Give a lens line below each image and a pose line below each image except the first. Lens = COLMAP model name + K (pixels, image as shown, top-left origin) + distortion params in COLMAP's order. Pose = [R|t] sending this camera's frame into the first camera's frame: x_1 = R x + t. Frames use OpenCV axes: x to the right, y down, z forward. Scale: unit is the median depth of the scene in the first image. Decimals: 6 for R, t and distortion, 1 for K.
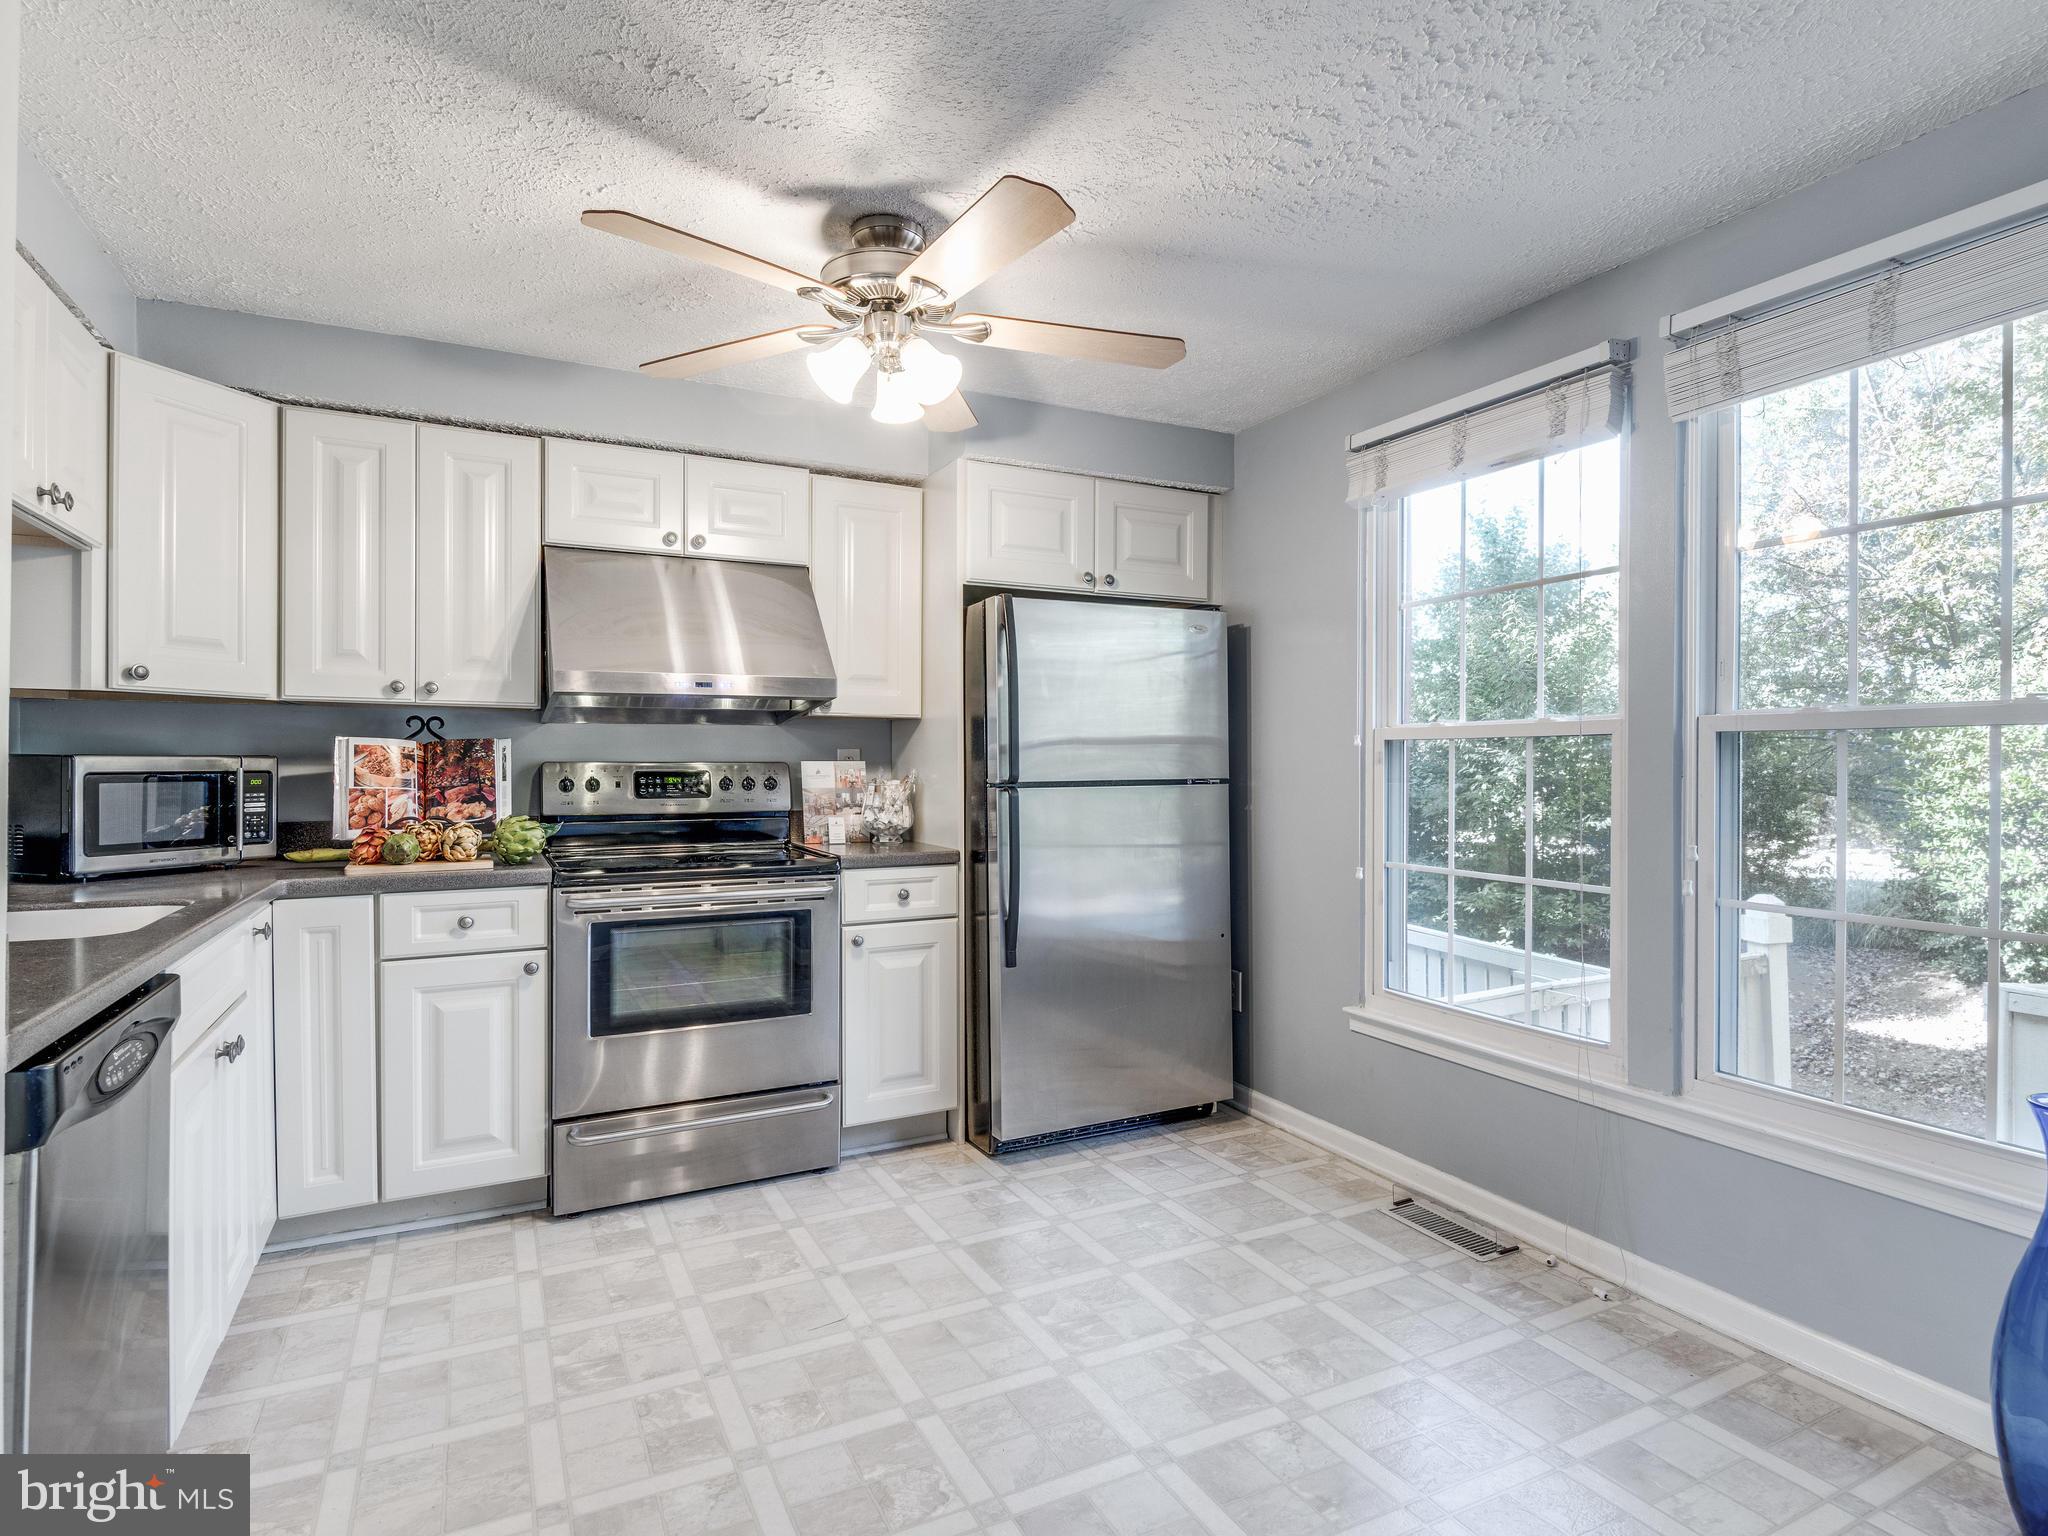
lens RADIAL K [[1103.3, 0, 1037.5], [0, 1103.3, 766.5], [0, 0, 1]] dist [0.026741, -0.022236]
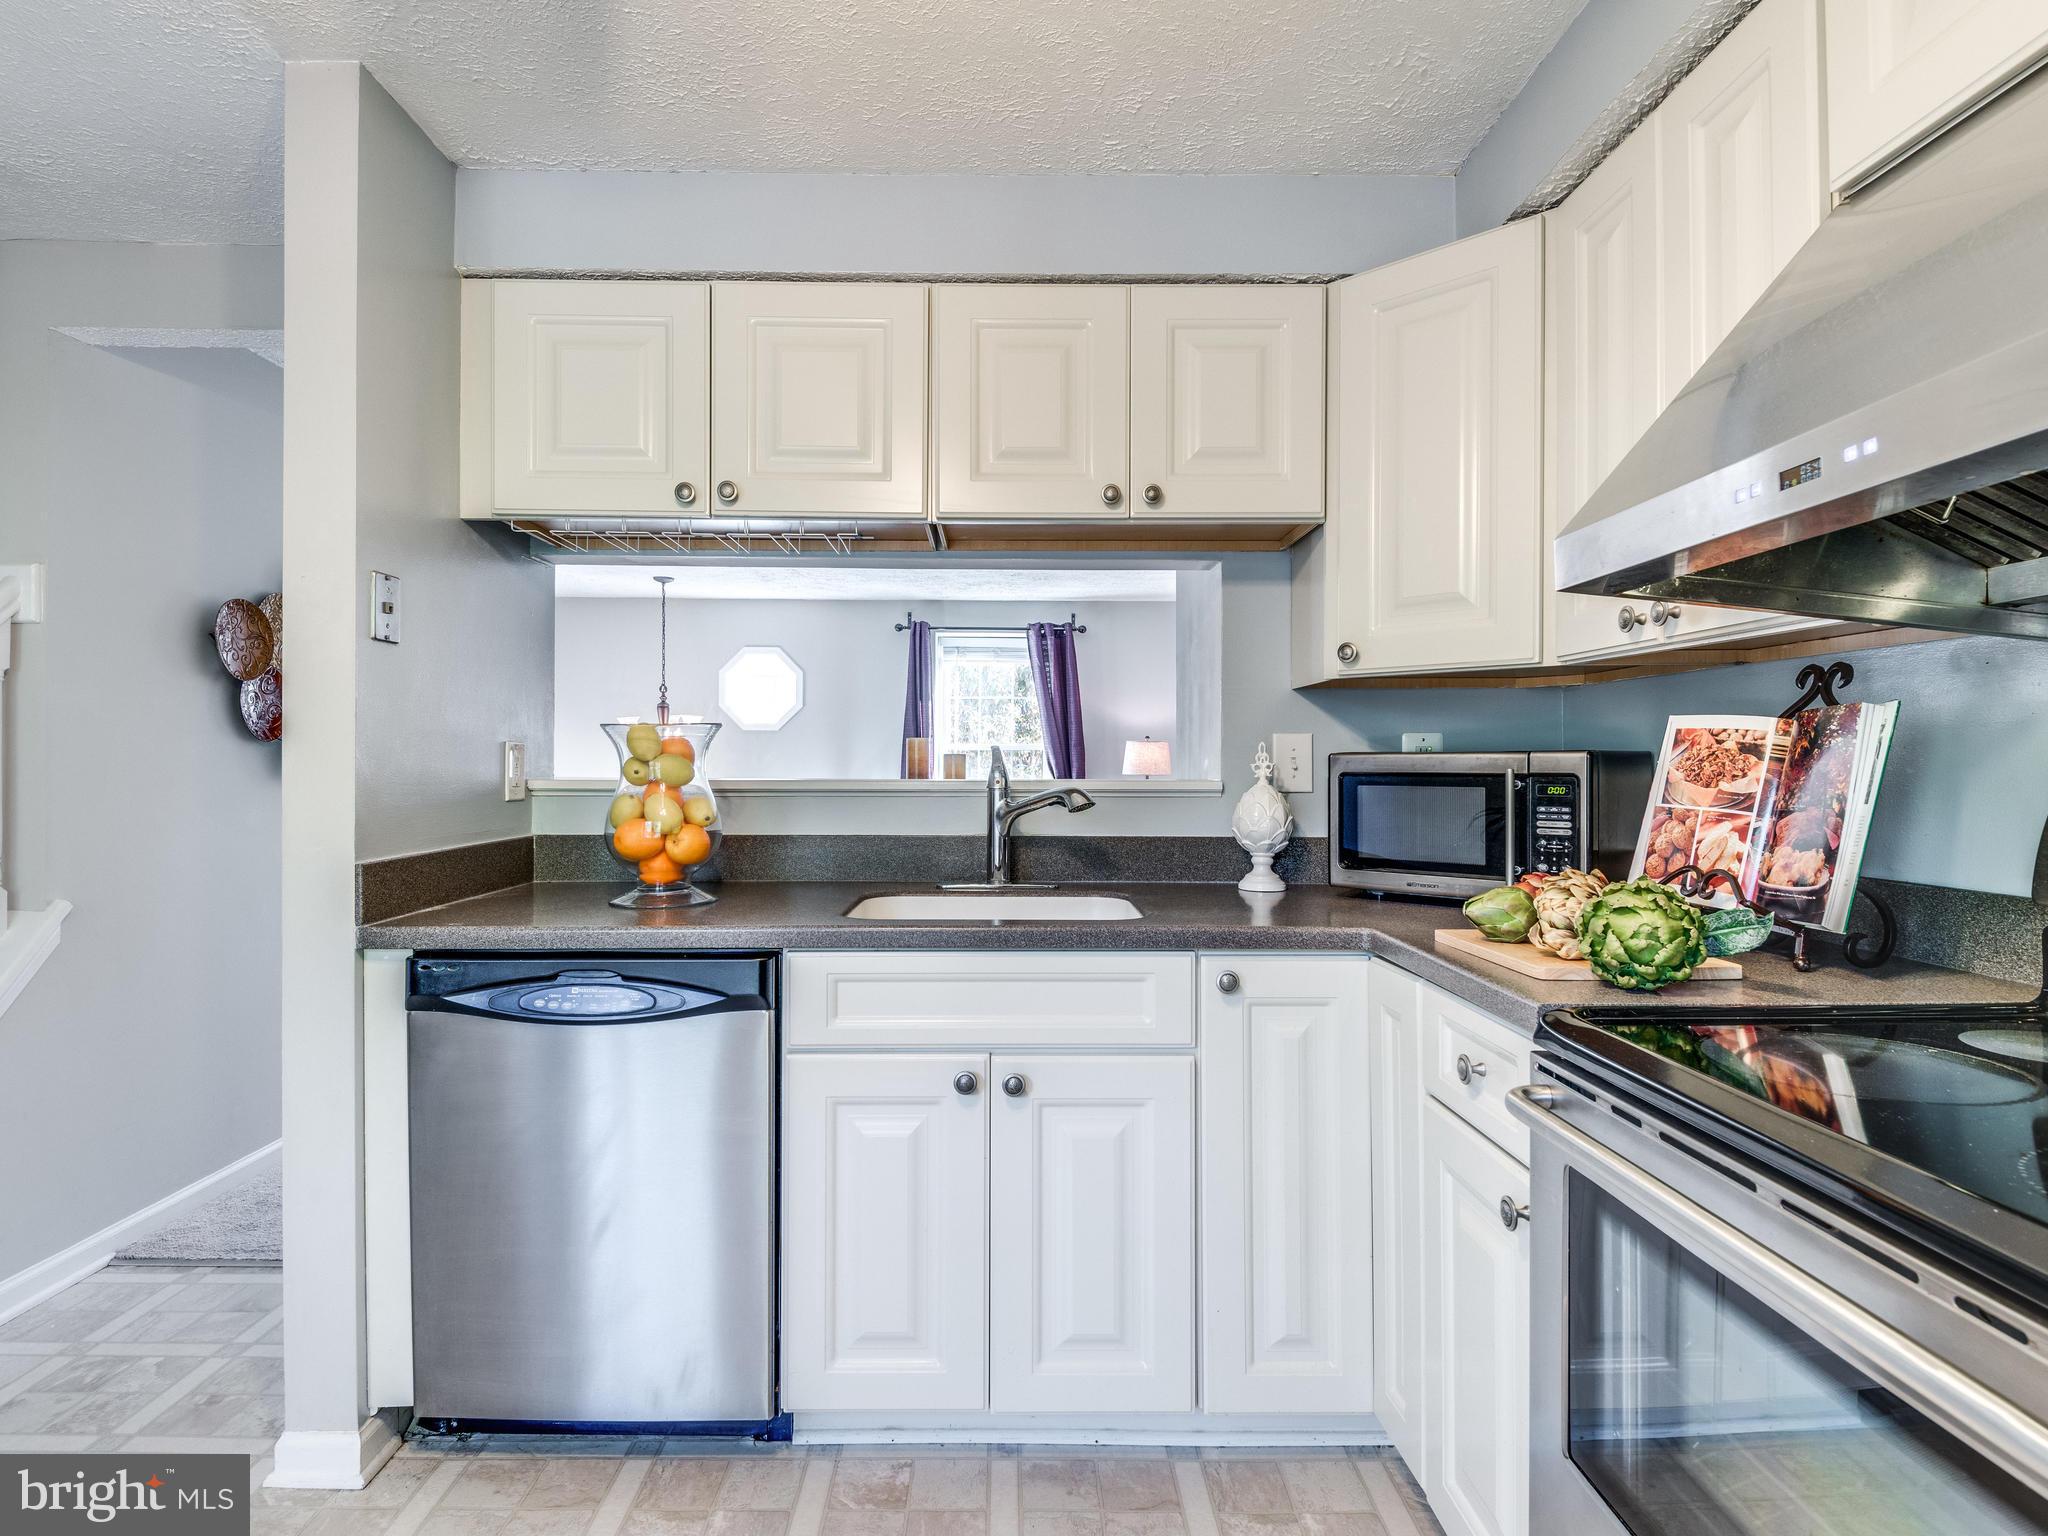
lens RADIAL K [[1103.3, 0, 1011.9], [0, 1103.3, 763.8], [0, 0, 1]] dist [0.026741, -0.022236]
pose [[-0.462761, -0.004771, -0.886470, 0.034678], [-0.008311, 0.999965, -0.001043, 0.001261], [0.886444, 0.006885, -0.462784, 0.915970]]
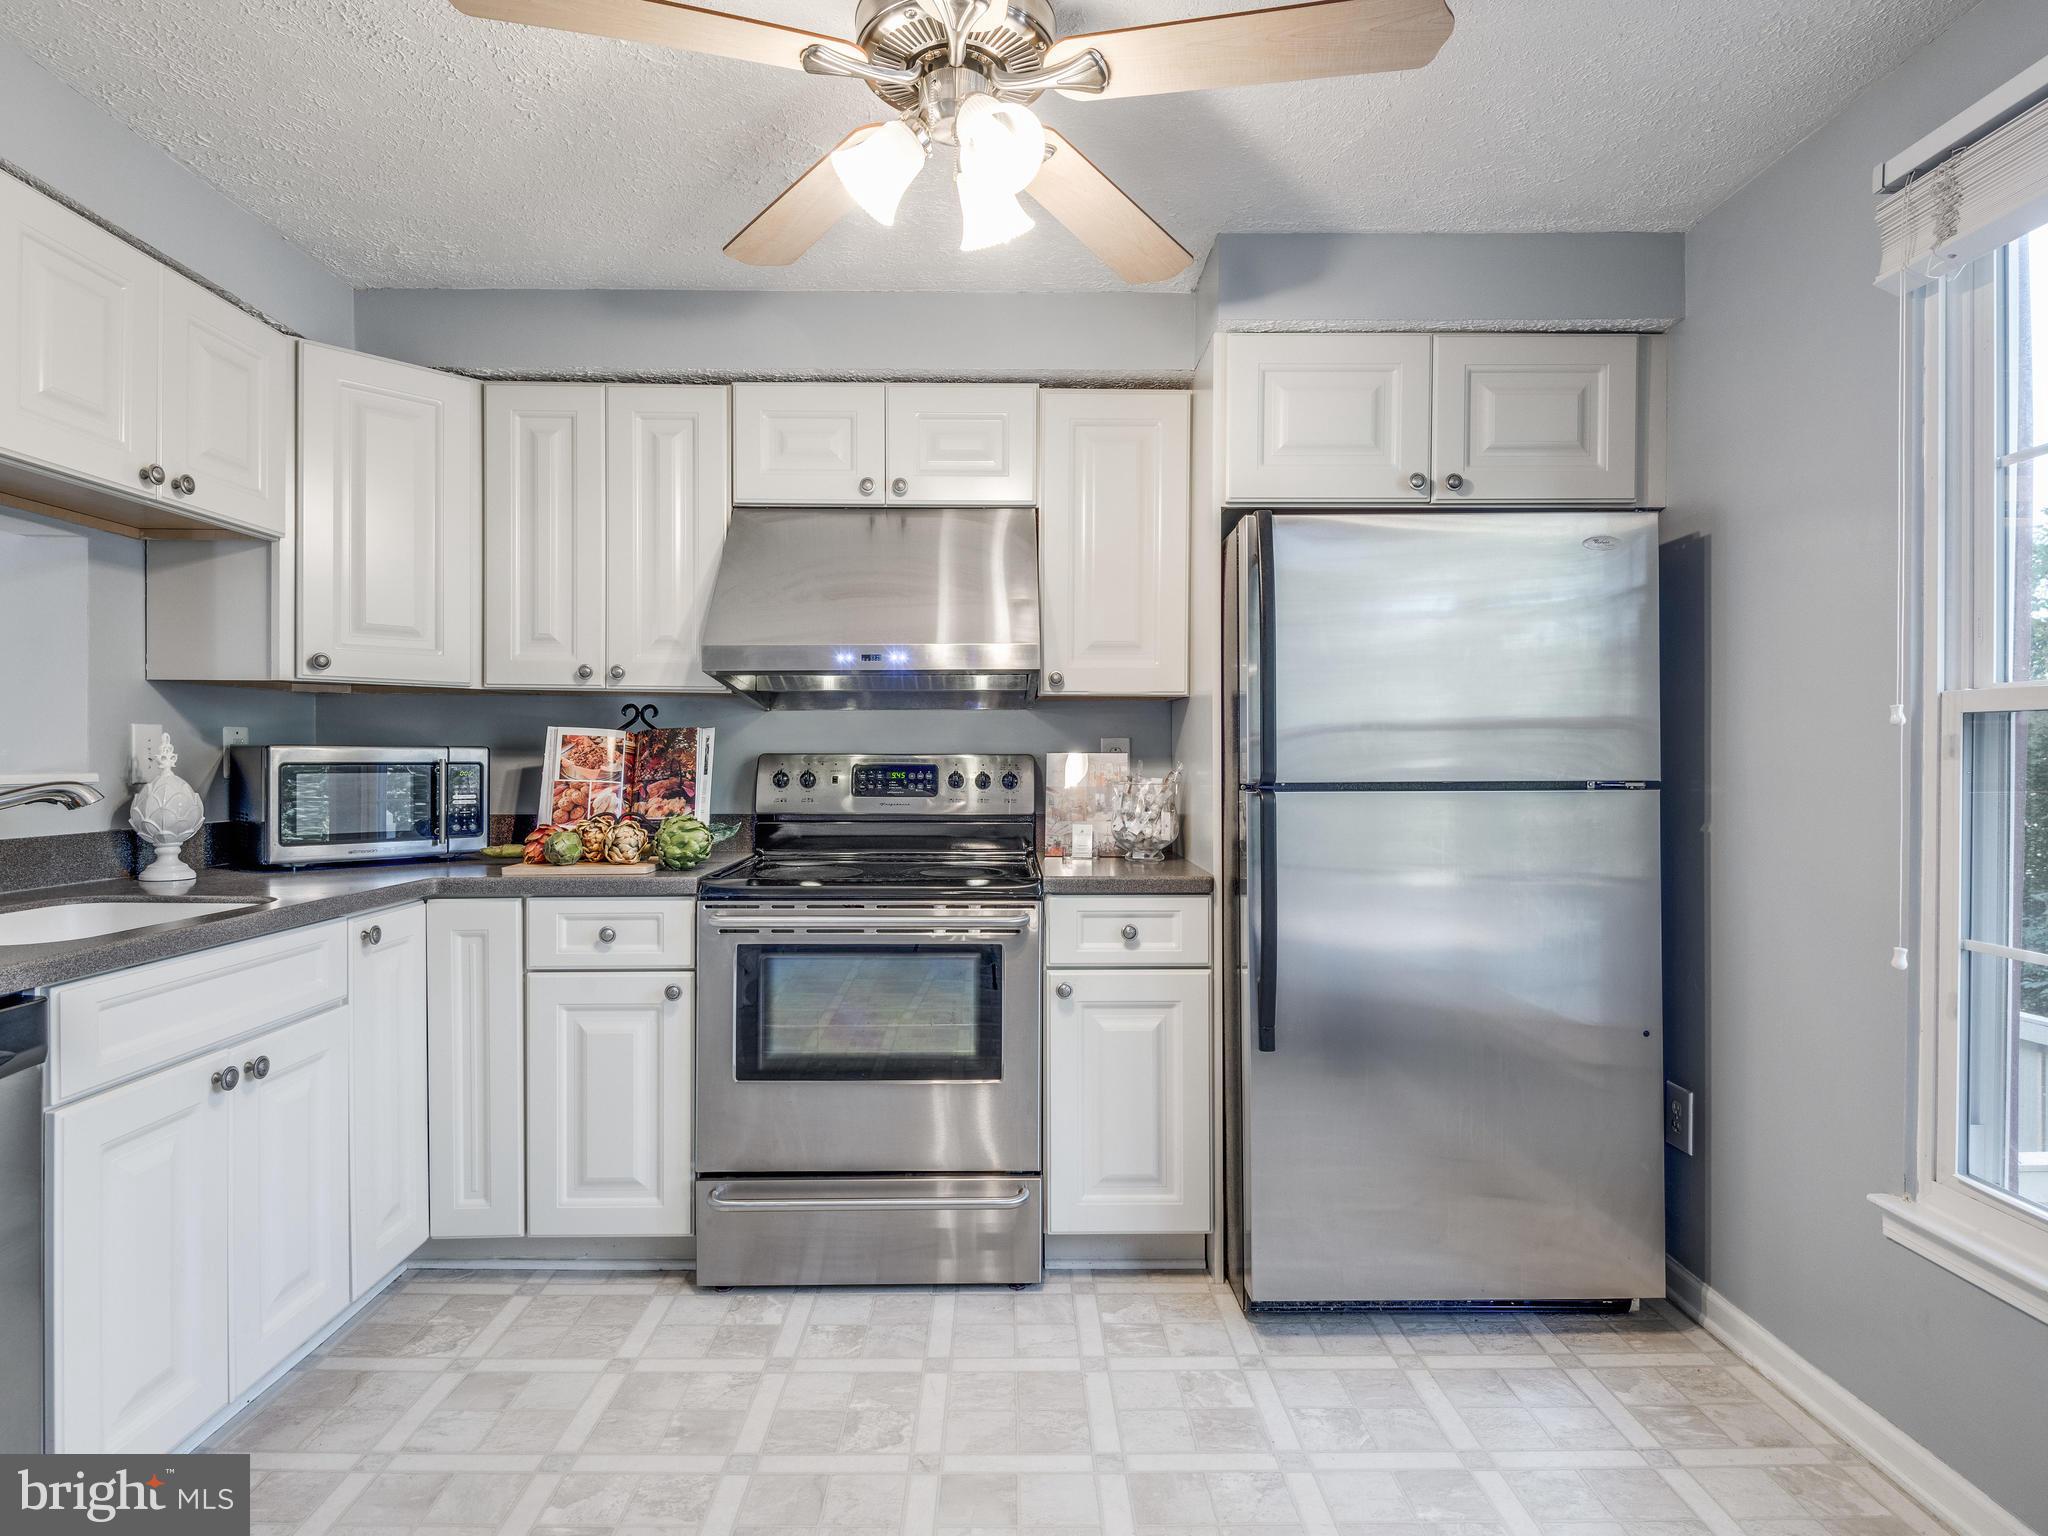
lens RADIAL K [[1103.3, 0, 1026.1], [0, 1103.3, 762.3], [0, 0, 1]] dist [0.026741, -0.022236]
pose [[0.891328, 0.003797, -0.453343, 0.157489], [-0.003540, 0.999993, 0.001416, 0.000951], [0.453345, 0.000343, 0.891335, 0.321139]]
